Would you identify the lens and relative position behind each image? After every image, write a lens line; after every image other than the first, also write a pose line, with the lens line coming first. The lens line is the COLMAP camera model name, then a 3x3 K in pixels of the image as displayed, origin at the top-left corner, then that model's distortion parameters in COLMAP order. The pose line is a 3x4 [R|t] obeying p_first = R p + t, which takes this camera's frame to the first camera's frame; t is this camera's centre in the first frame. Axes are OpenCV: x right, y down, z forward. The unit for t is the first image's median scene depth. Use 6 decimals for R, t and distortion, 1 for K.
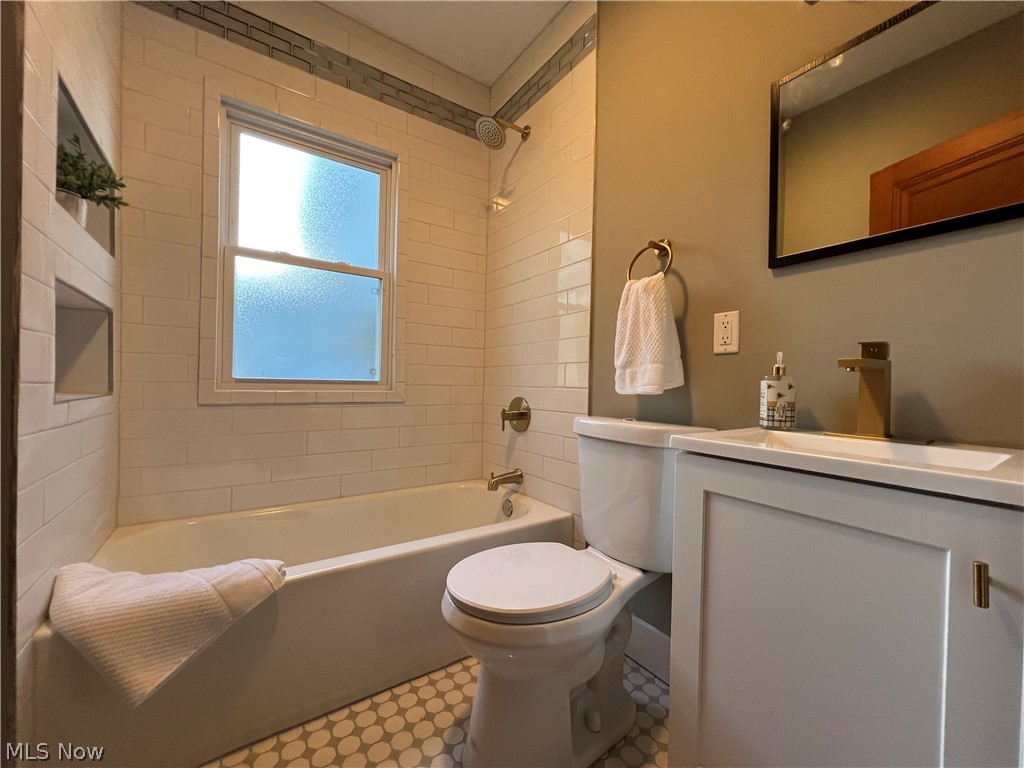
lens RADIAL K [[408.9, 0, 514.0], [0, 408.9, 385.6], [0, 0, 1]] dist [-0.001841, -0.000040]
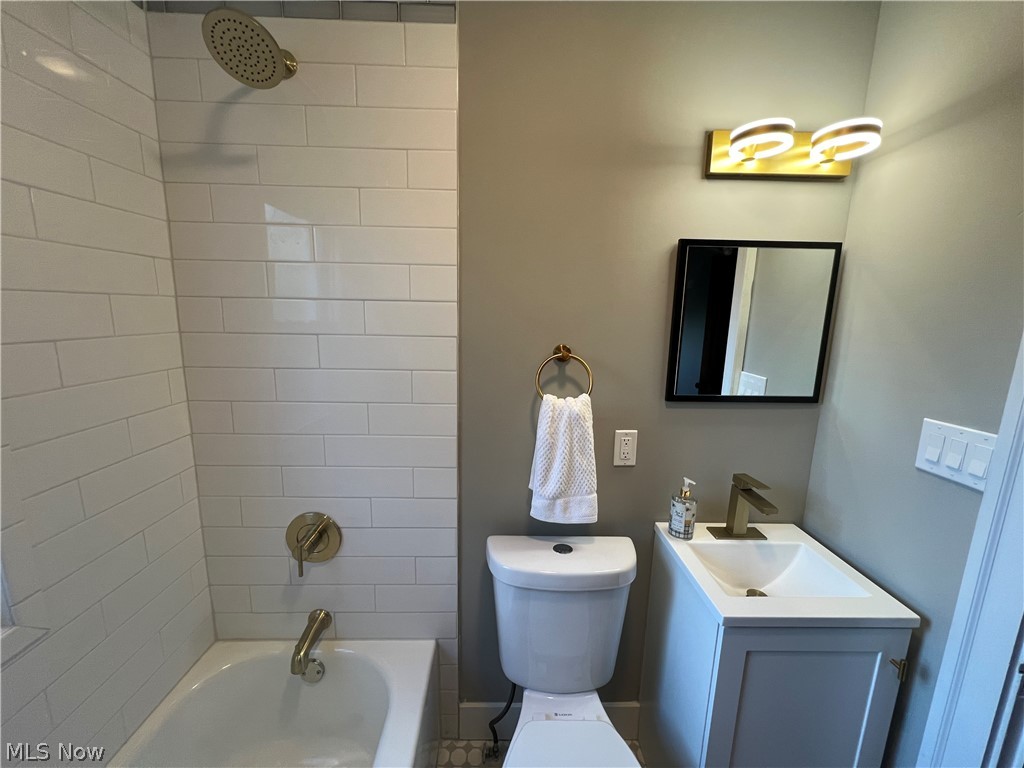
lens RADIAL K [[408.9, 0, 508.7], [0, 408.9, 384.3], [0, 0, 1]] dist [-0.001841, -0.000040]
pose [[0.547538, -0.151090, 0.823028, -0.335511], [-0.008050, 0.982567, 0.185734, -0.310350], [-0.836742, -0.108322, 0.536776, 0.421183]]
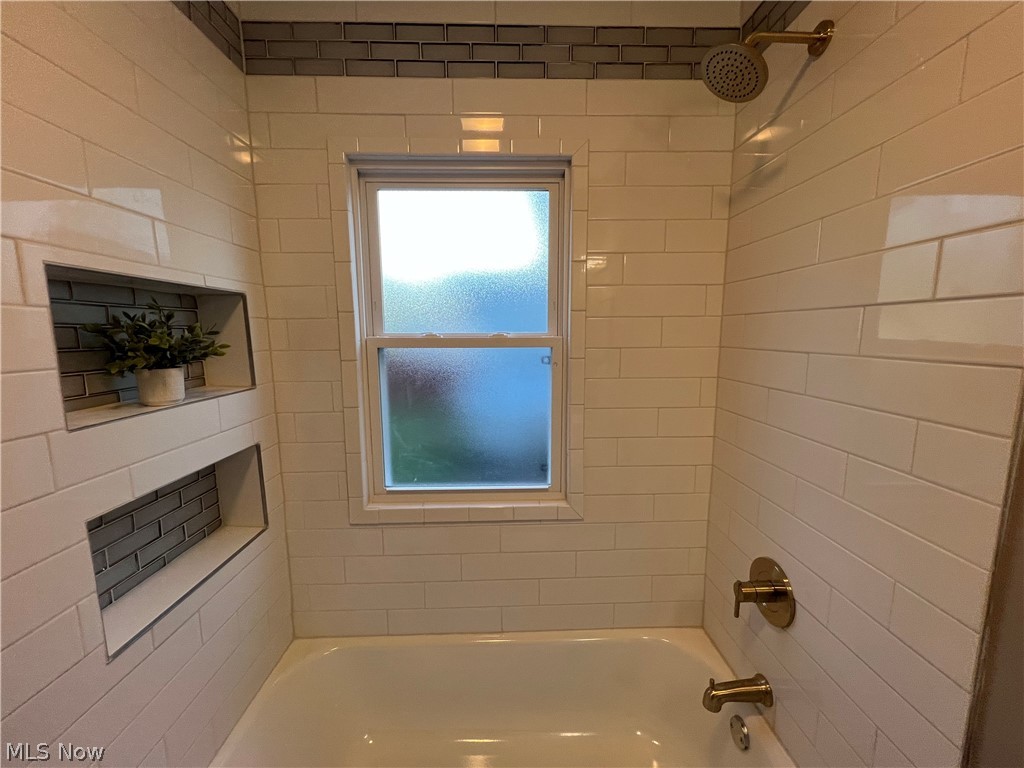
lens RADIAL K [[408.9, 0, 514.7], [0, 408.9, 385.2], [0, 0, 1]] dist [-0.001841, -0.000040]
pose [[0.841678, 0.047570, -0.537880, 0.004938], [0.018832, 0.992920, 0.117282, -0.292540], [0.539651, -0.108843, 0.834824, 0.386462]]
